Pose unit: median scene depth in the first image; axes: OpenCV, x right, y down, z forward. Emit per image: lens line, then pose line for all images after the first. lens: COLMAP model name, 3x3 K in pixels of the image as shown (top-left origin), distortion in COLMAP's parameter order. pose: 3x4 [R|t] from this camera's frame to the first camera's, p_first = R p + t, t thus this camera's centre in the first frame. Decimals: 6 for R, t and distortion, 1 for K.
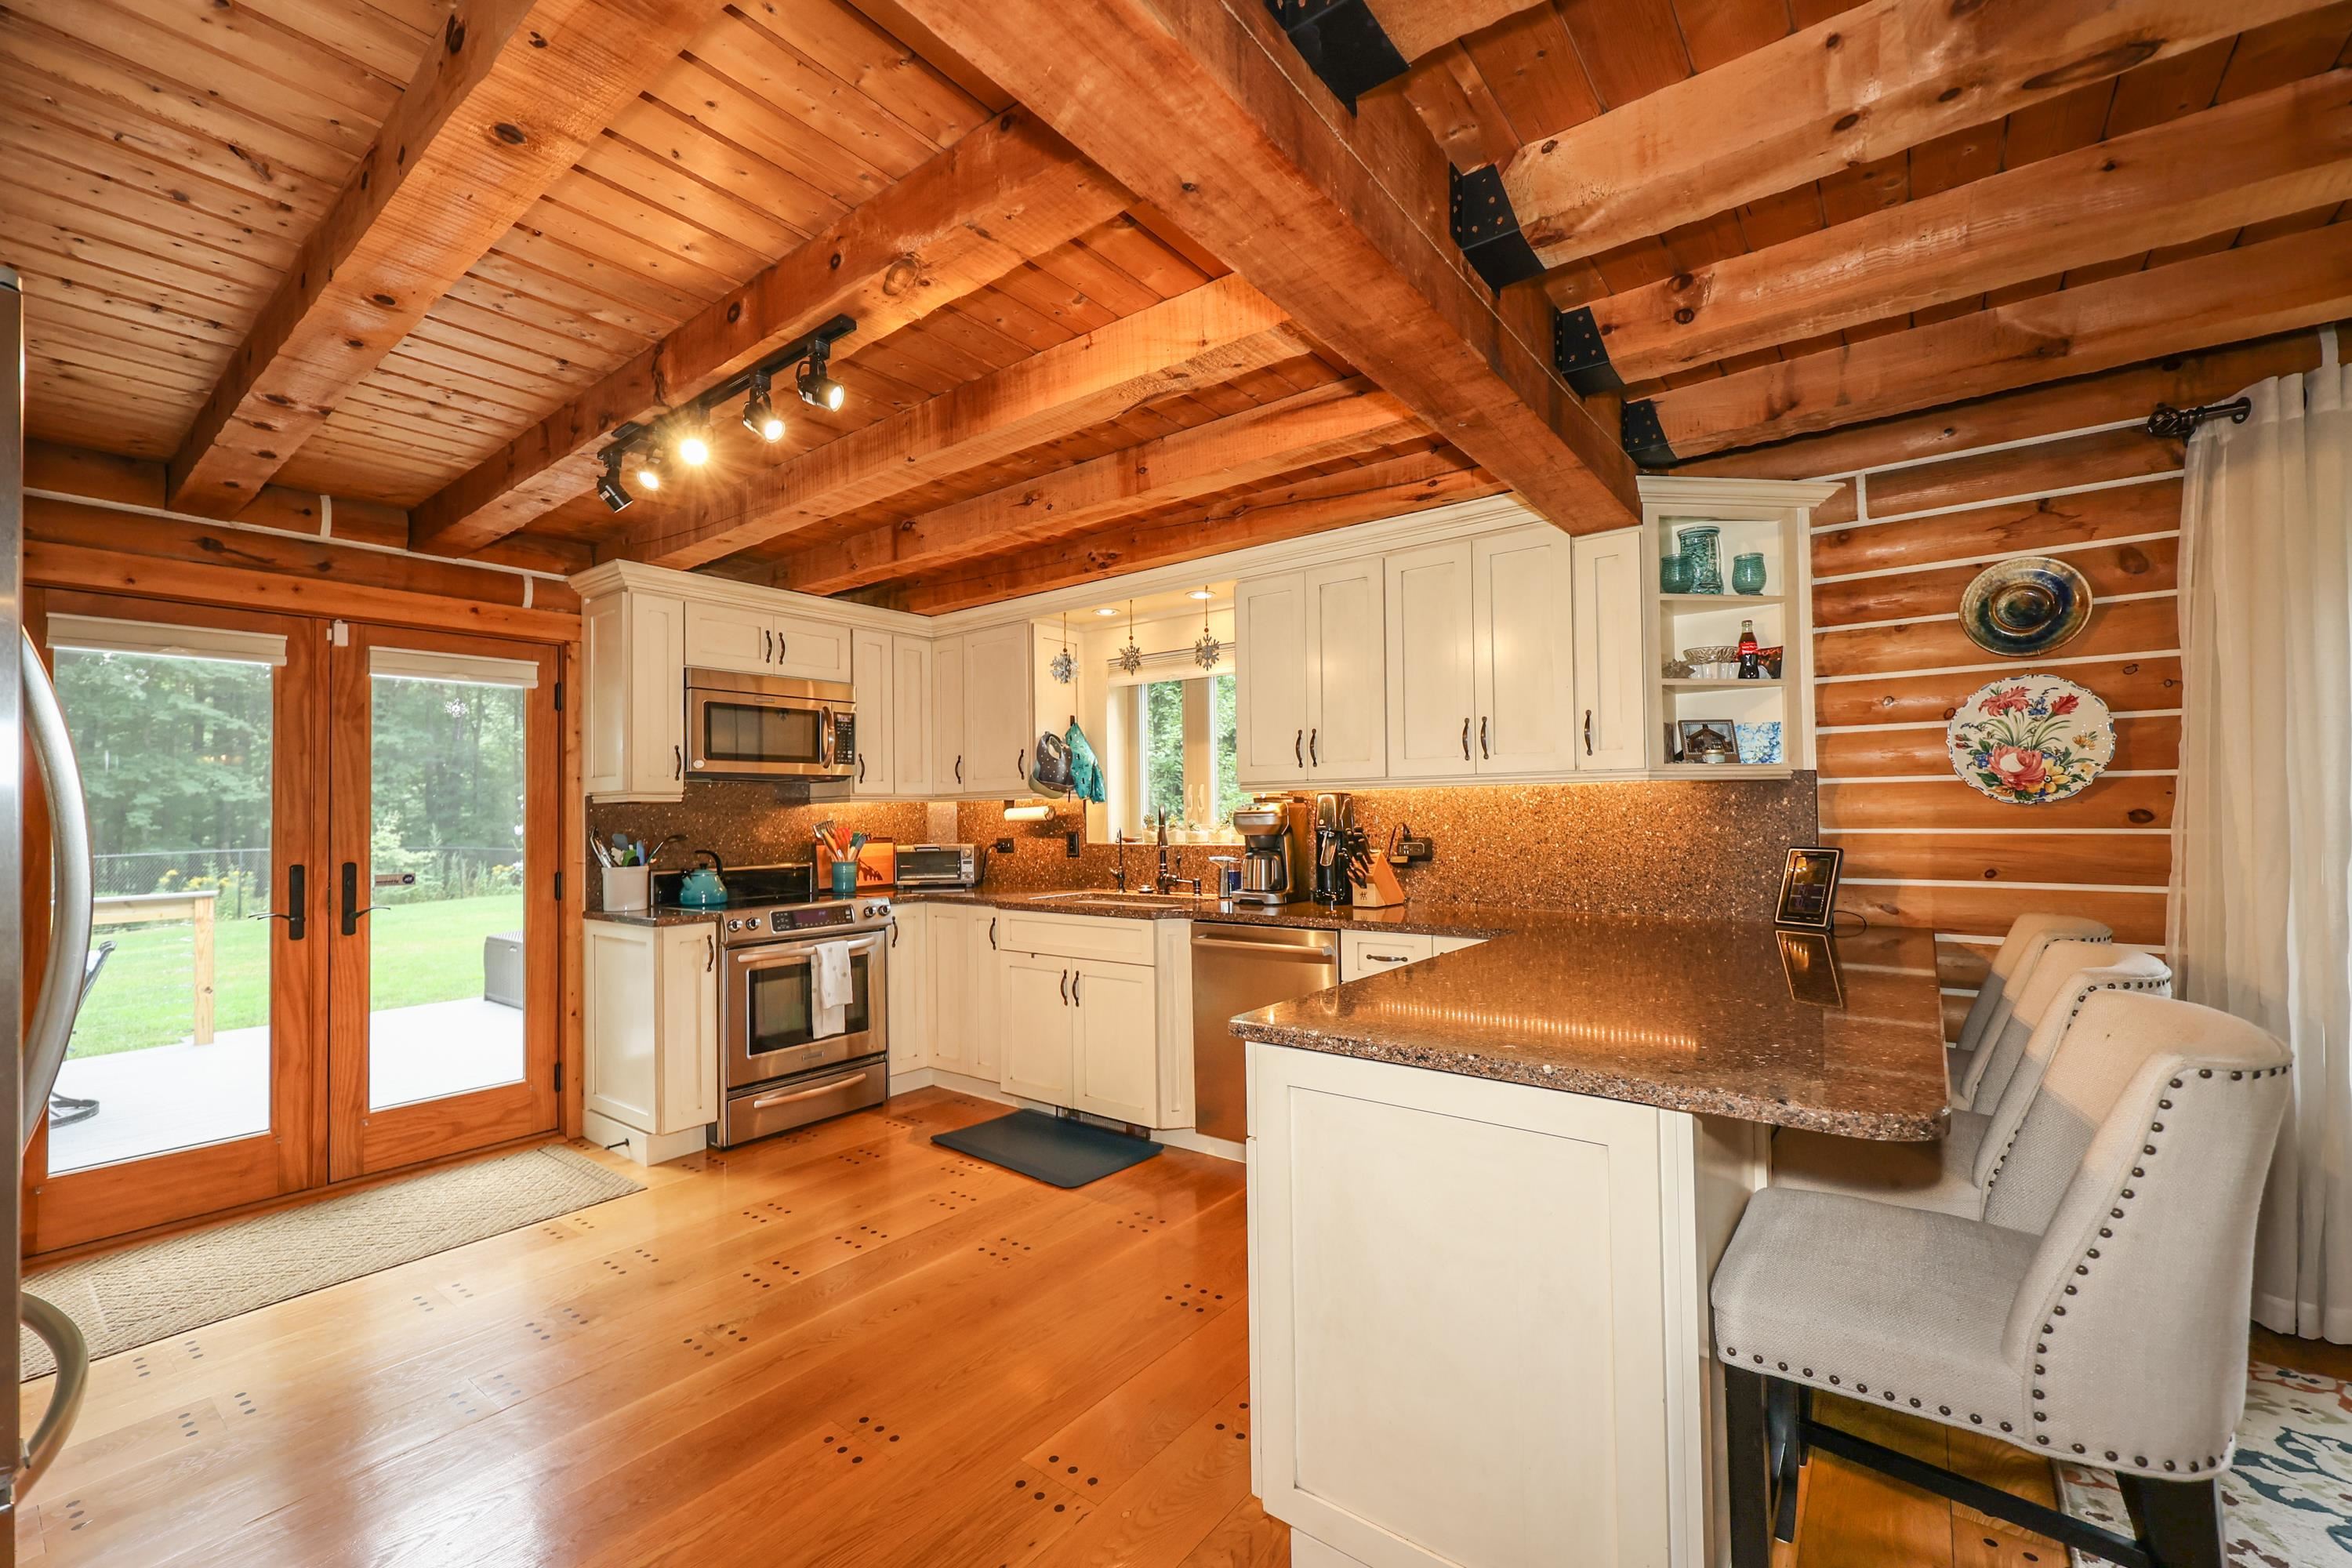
lens RADIAL K [[951.9, 0, 1163.4], [0, 951.9, 794.6], [0, 0, 1]] dist [-0.001715, 0.000000]
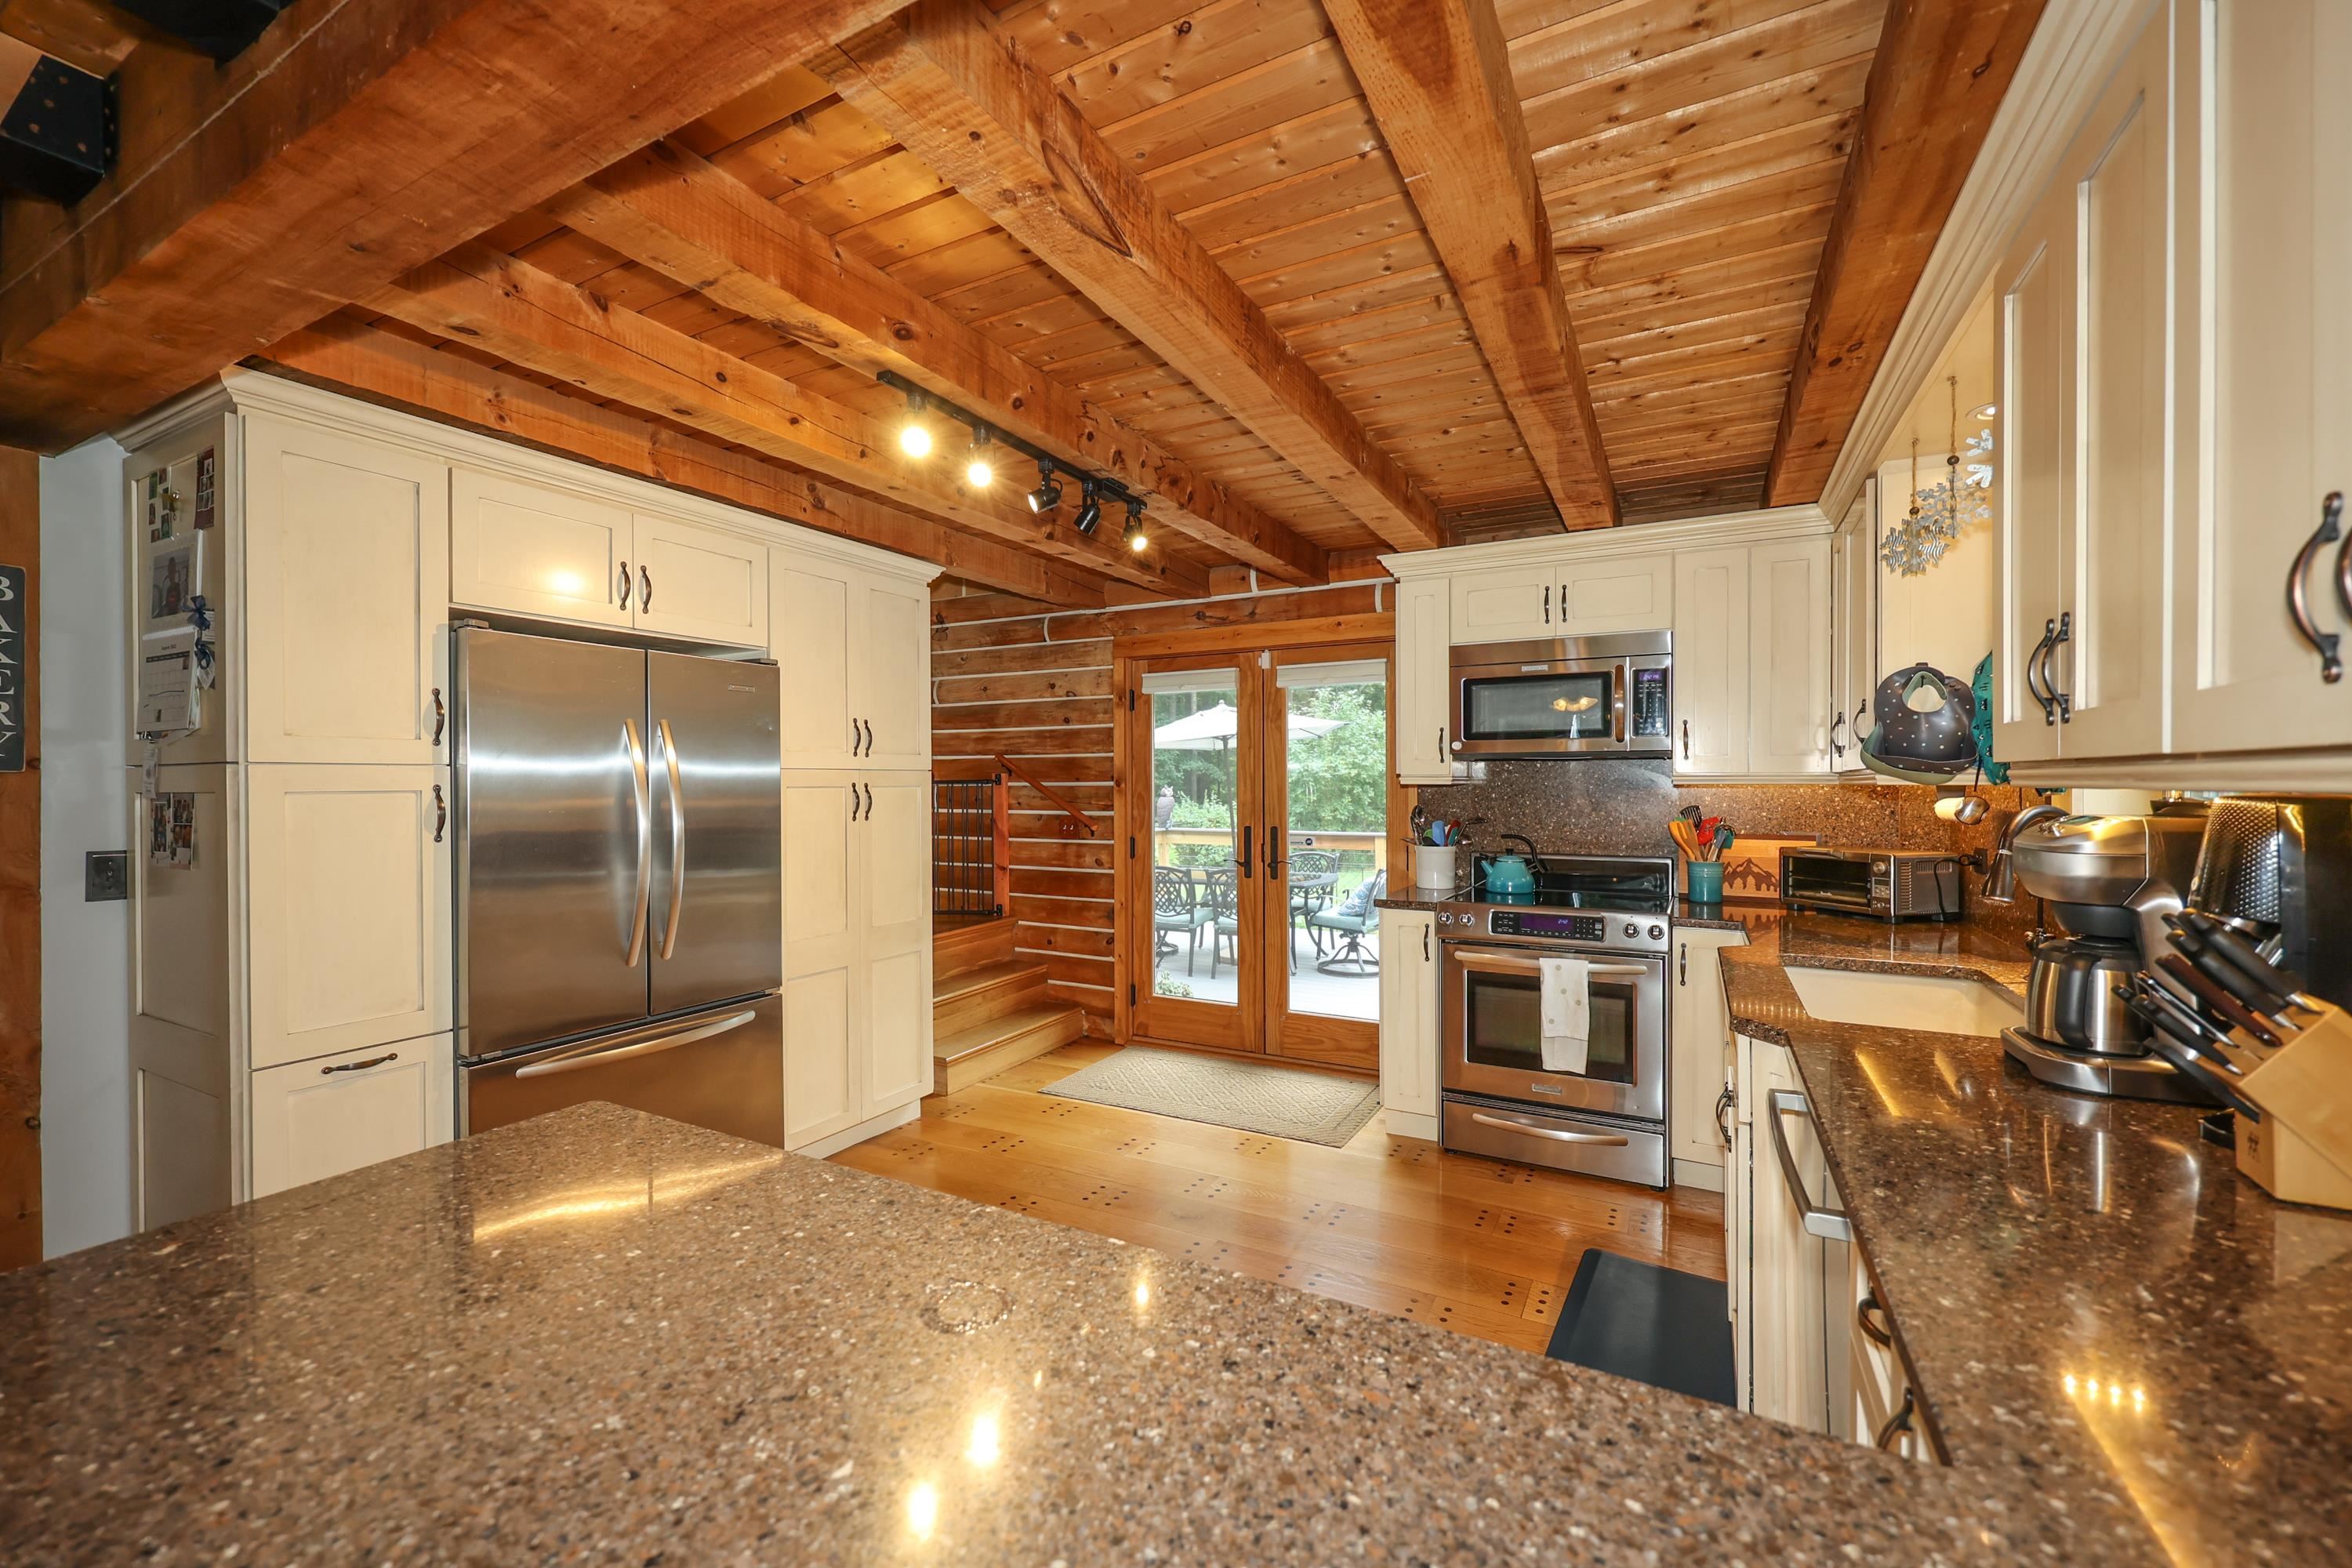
lens RADIAL K [[949.0, 0, 1176.0], [0, 949.0, 784.0], [0, 0, 1]] dist [-0.000205, 0.000126]
pose [[0.168800, 0.016774, -0.985508, 0.439482], [0.019786, 0.999596, 0.020402, -0.019852], [0.985452, -0.022944, 0.168400, 0.599882]]
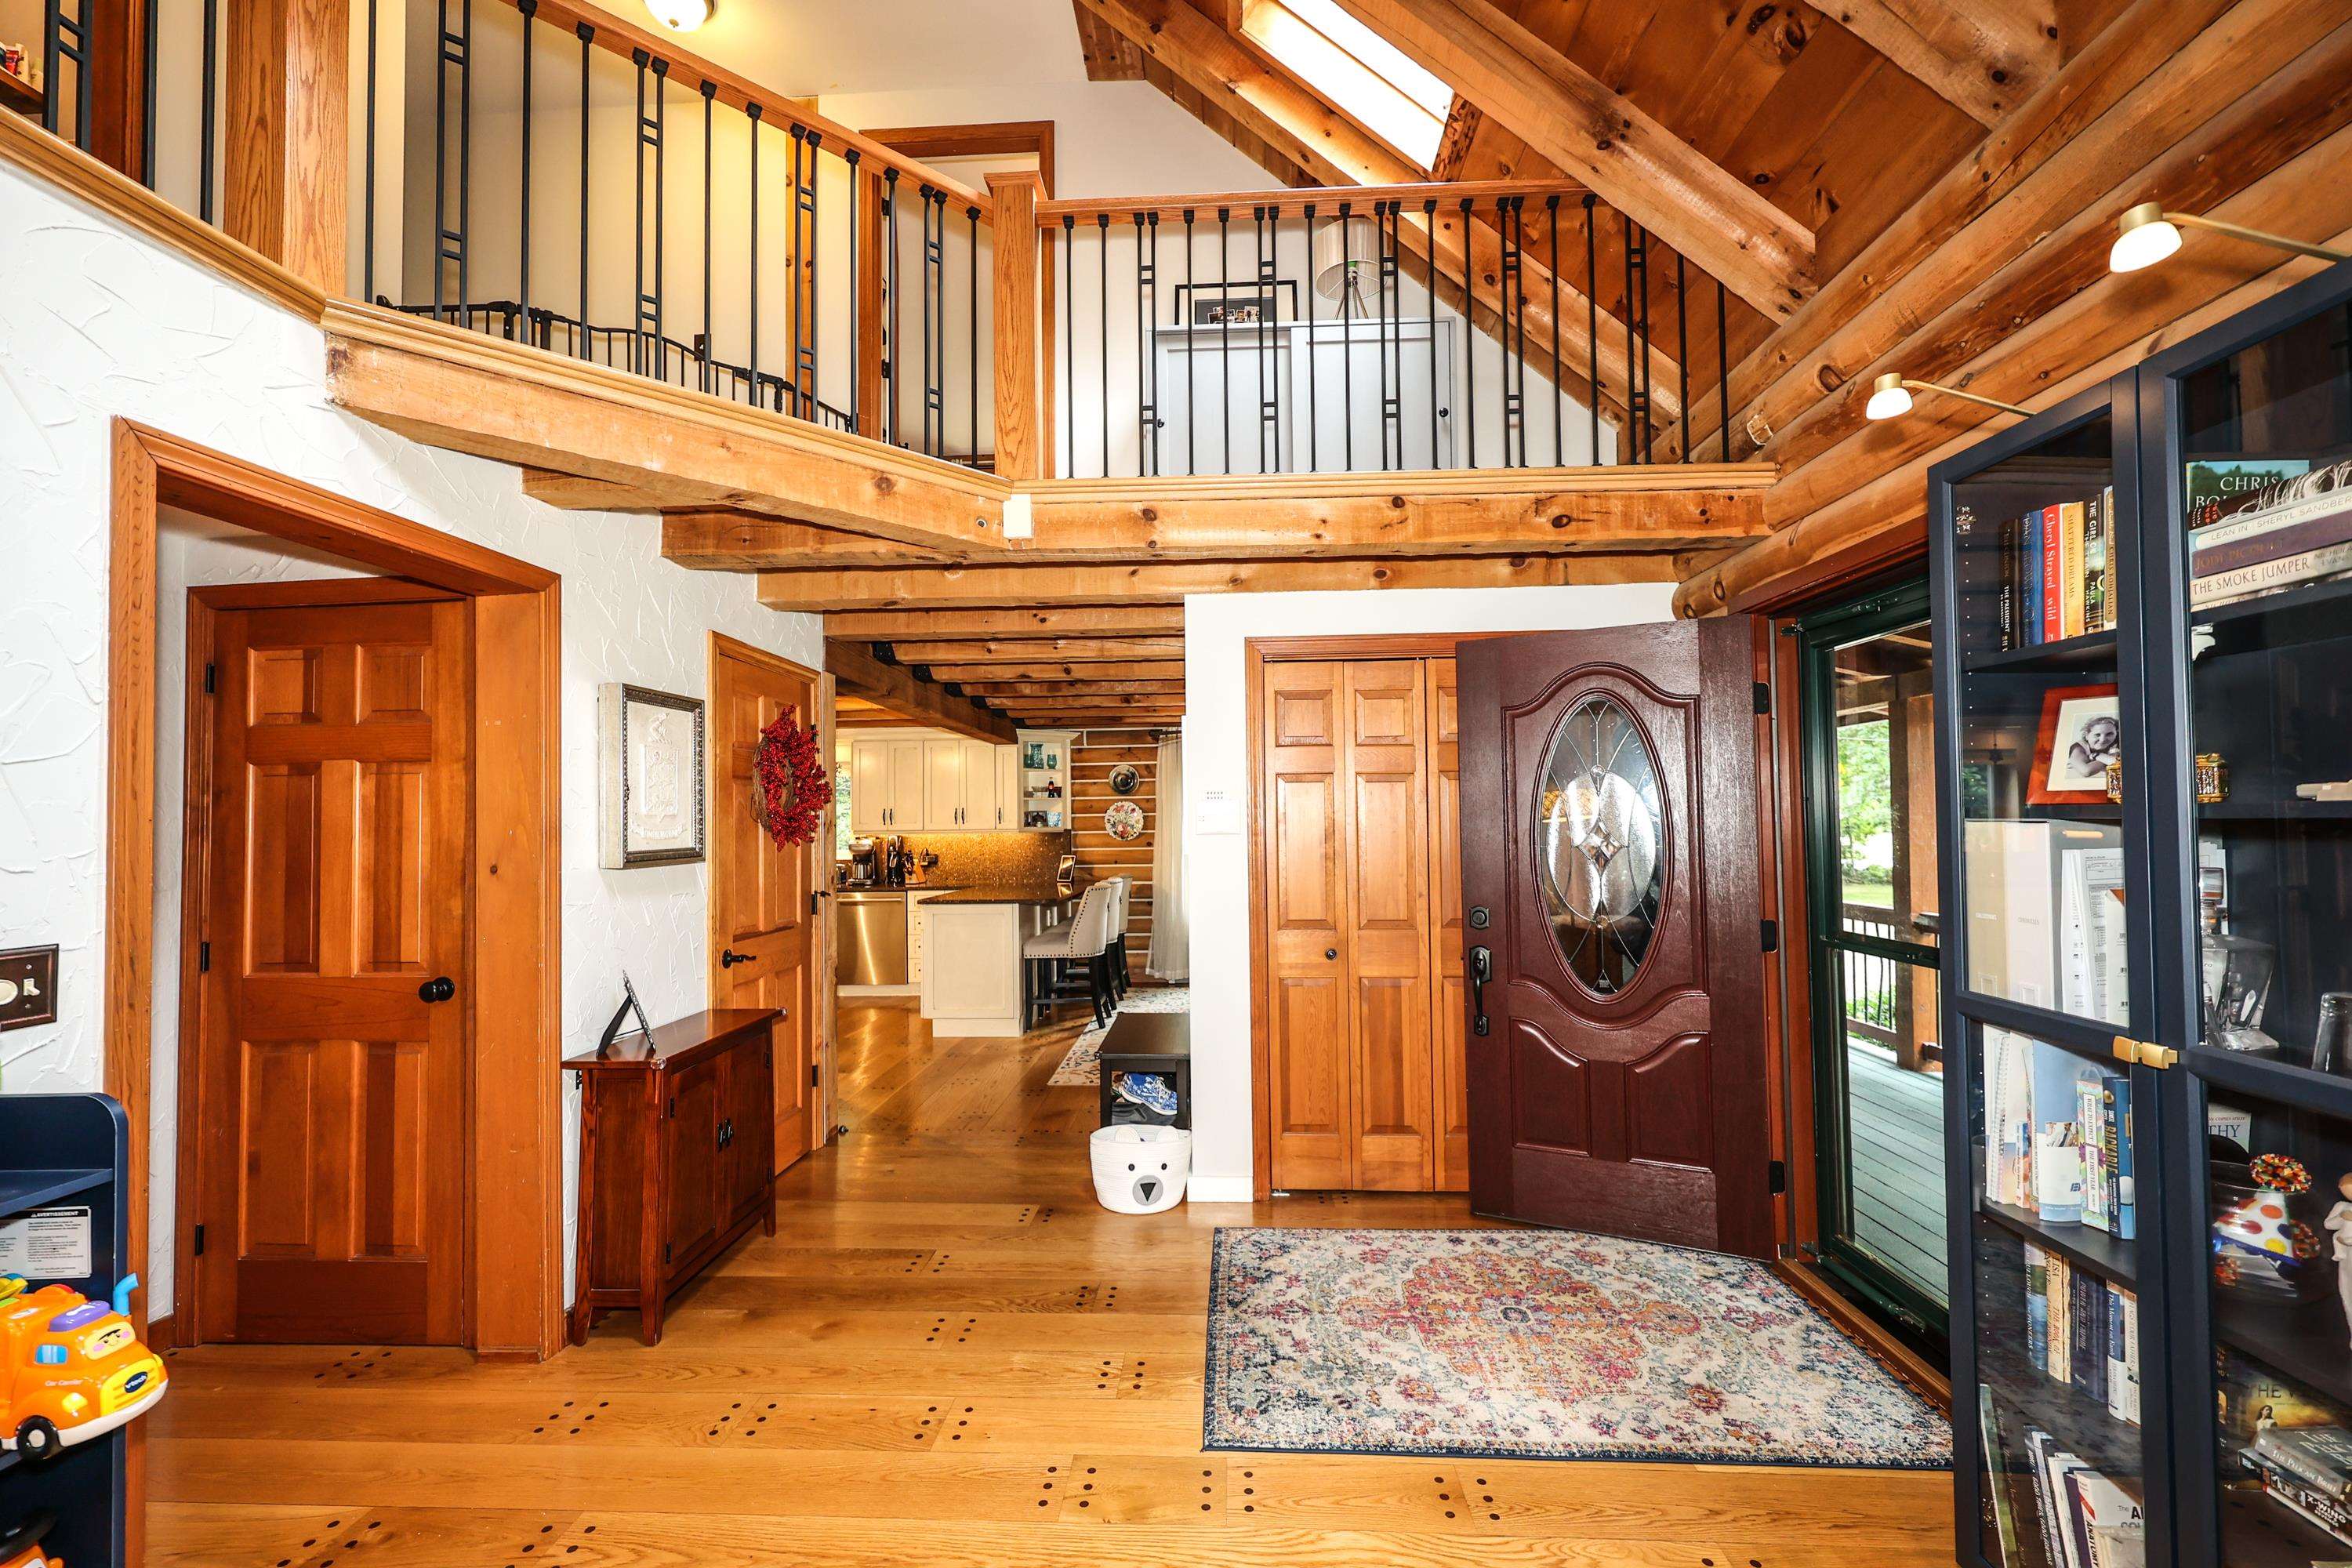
lens RADIAL K [[984.3, 0, 1199.5], [0, 984.3, 787.6], [0, 0, 1]] dist [0.001505, 0.001081]
pose [[0.822675, 0.023198, 0.568038, -0.583111], [-0.006979, 0.999504, -0.030711, -0.050432], [-0.568468, 0.021301, 0.822429, -1.402782]]
